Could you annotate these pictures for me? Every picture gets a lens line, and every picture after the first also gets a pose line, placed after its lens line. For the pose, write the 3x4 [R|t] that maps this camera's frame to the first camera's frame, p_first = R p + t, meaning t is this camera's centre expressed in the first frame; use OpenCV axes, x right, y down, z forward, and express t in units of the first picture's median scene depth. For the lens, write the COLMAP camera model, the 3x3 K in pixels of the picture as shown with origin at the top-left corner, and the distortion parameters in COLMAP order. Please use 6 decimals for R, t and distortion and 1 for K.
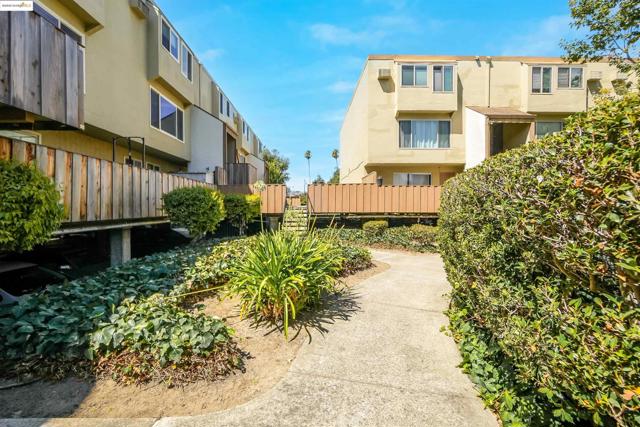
lens RADIAL K [[295.5, 0, 320.7], [0, 295.5, 209.0], [0, 0, 1]] dist [0.000493, -0.000101]
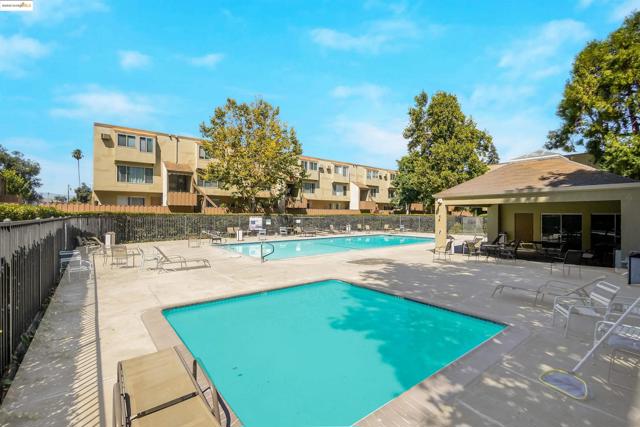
lens RADIAL K [[295.5, 0, 318.6], [0, 295.5, 214.4], [0, 0, 1]] dist [0.000493, -0.000101]
pose [[0.802682, 0.003568, 0.596397, 0.185595], [0.009692, 0.999772, -0.019026, 0.015468], [-0.596329, 0.021053, 0.802464, -0.988474]]
